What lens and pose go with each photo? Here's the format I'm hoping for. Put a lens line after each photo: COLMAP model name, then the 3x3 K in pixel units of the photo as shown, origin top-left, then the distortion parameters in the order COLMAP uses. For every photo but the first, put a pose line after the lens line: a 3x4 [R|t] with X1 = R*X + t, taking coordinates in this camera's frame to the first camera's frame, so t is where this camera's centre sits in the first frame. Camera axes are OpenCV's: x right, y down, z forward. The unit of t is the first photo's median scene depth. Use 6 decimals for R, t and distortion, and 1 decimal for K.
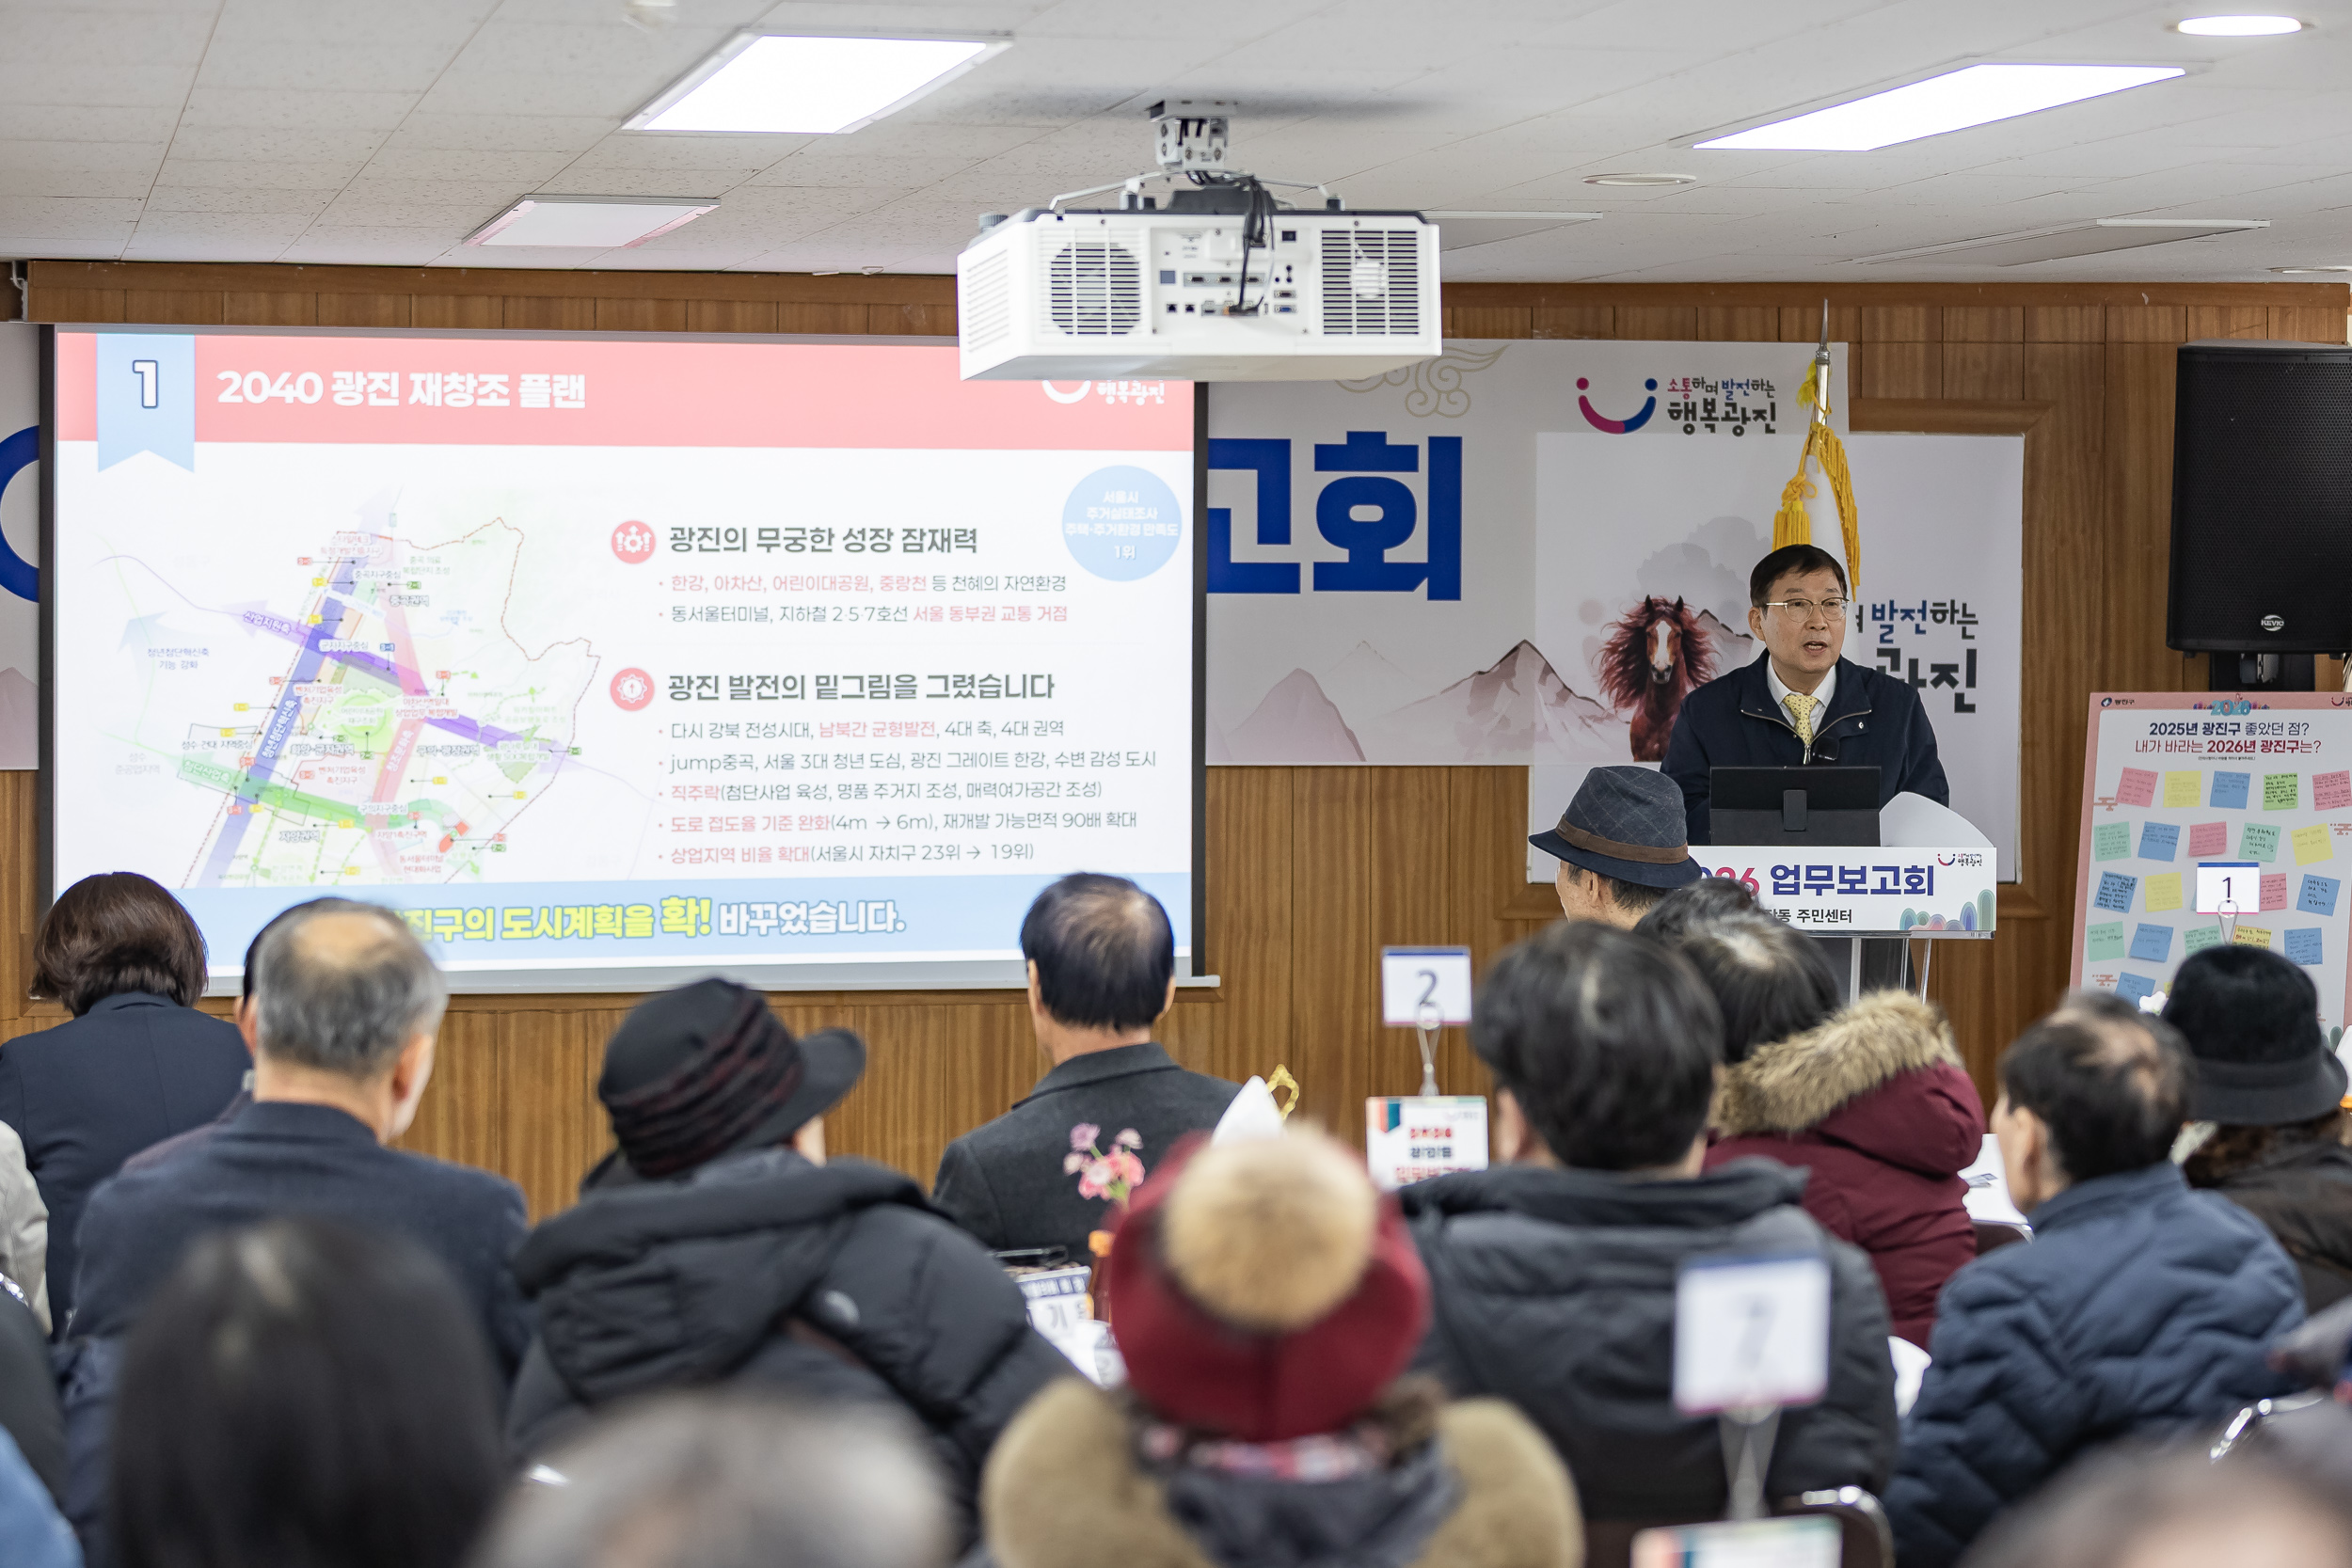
lens RADIAL K [[5429.9, 0, 1214.7], [0, 5429.9, 846.1], [0, 0, 1]] dist [-0.027934, -0.293026]
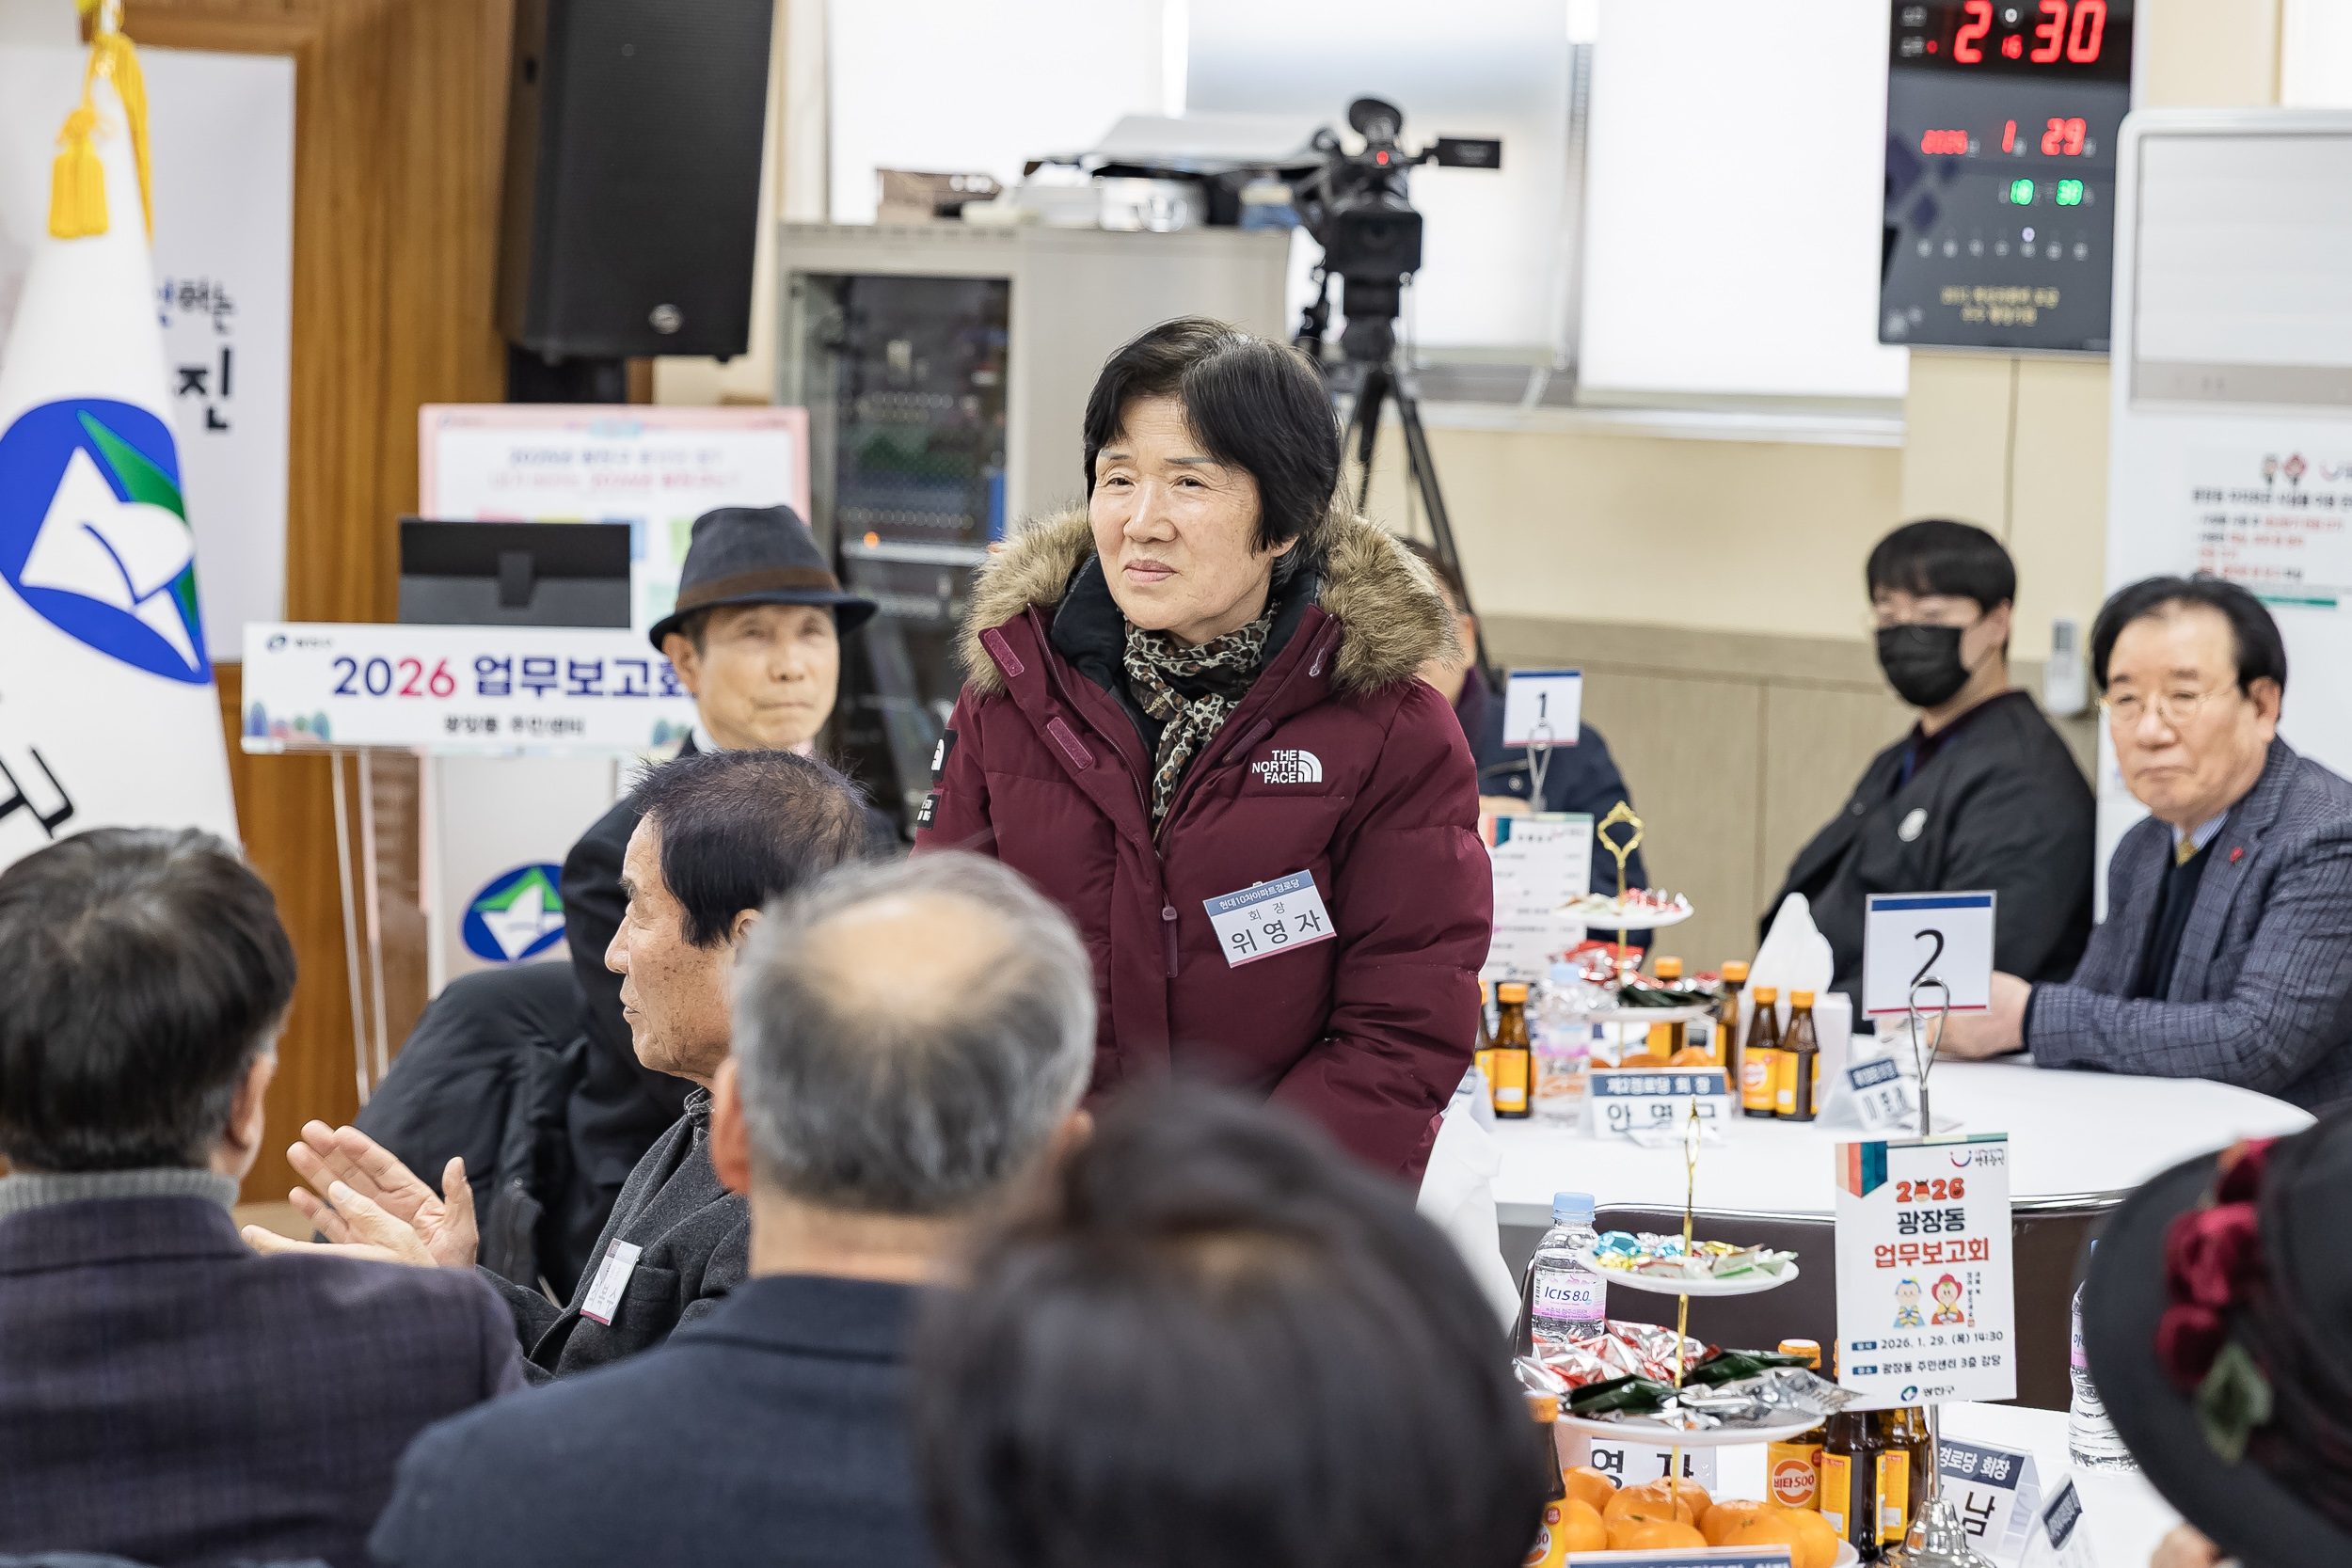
lens RADIAL K [[6200.4, 0, 1185.6], [0, 6200.4, 726.8], [0, 0, 1]] dist [0.089252, -0.243975]
pose [[0.840784, -0.020835, 0.540970, -0.213623], [0.003324, 0.999439, 0.033327, -0.012333], [-0.541361, -0.026223, 0.840381, 0.215527]]
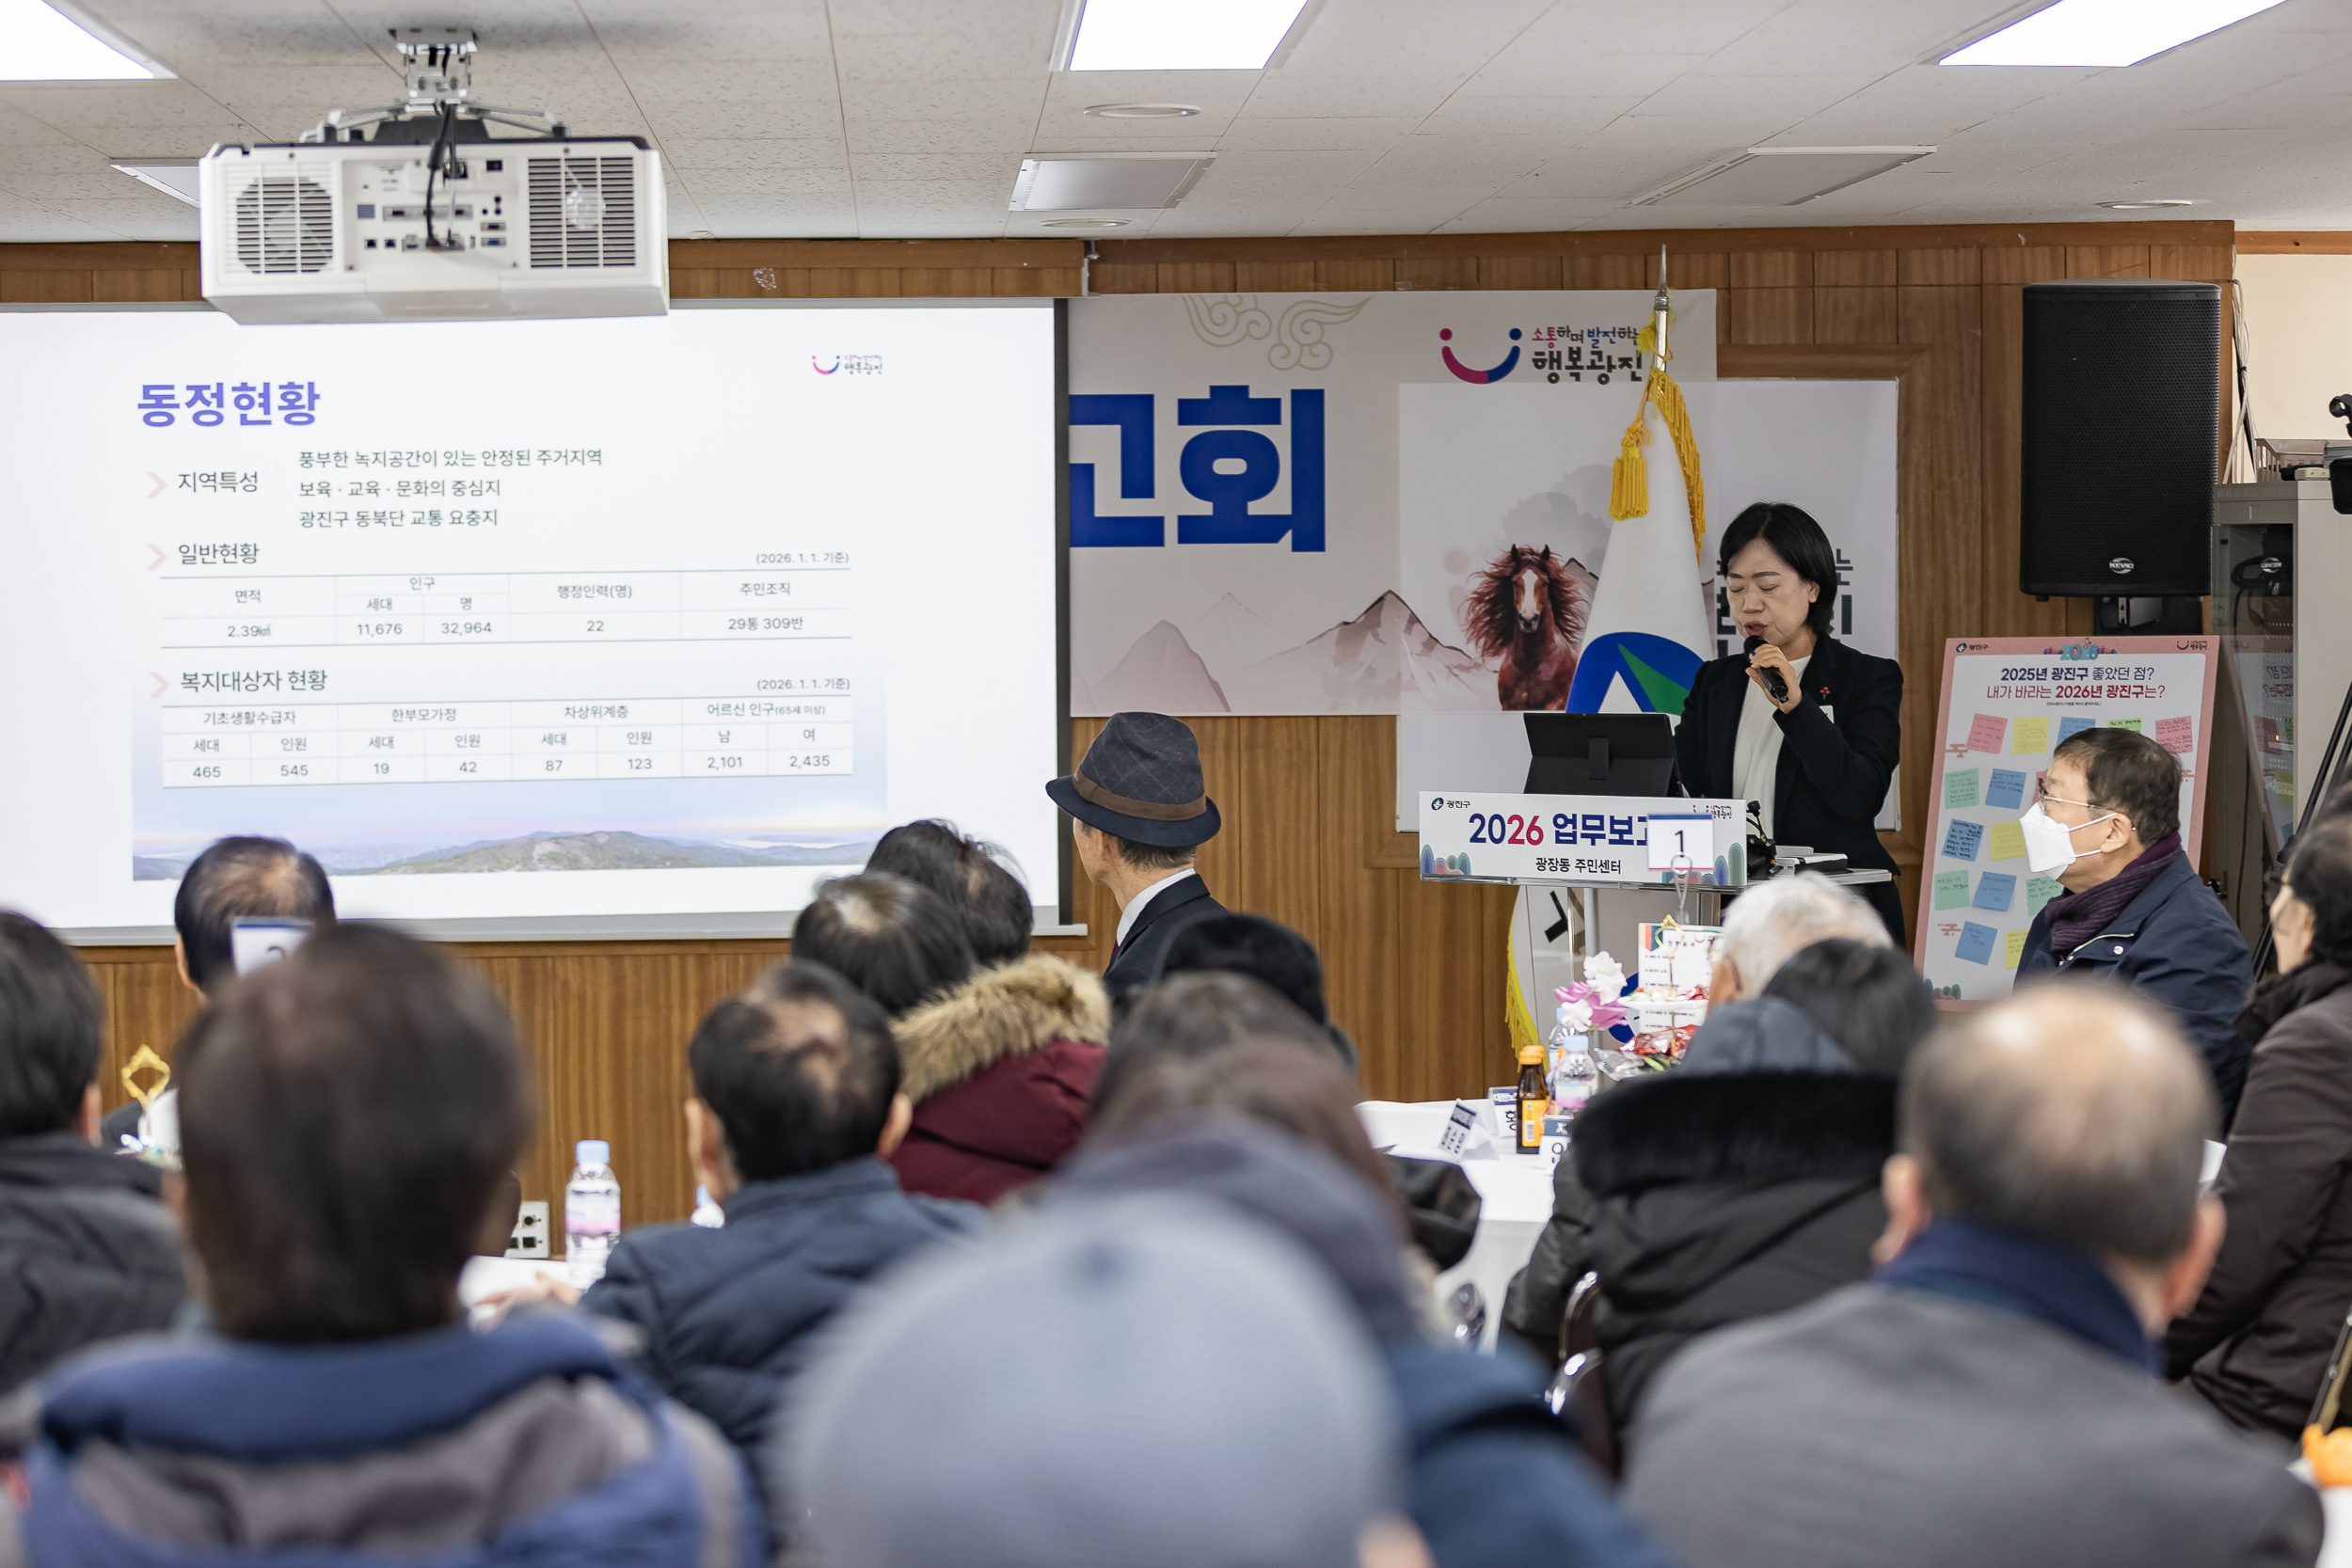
lens RADIAL K [[4936.4, 0, 976.3], [0, 4936.4, 789.6], [0, 0, 1]] dist [-0.093699, -0.016882]
pose [[0.988505, -0.004624, -0.151118, 0.119378], [0.004724, 0.999989, 0.000300, -0.001677], [0.151115, -0.001011, 0.988516, 0.085255]]
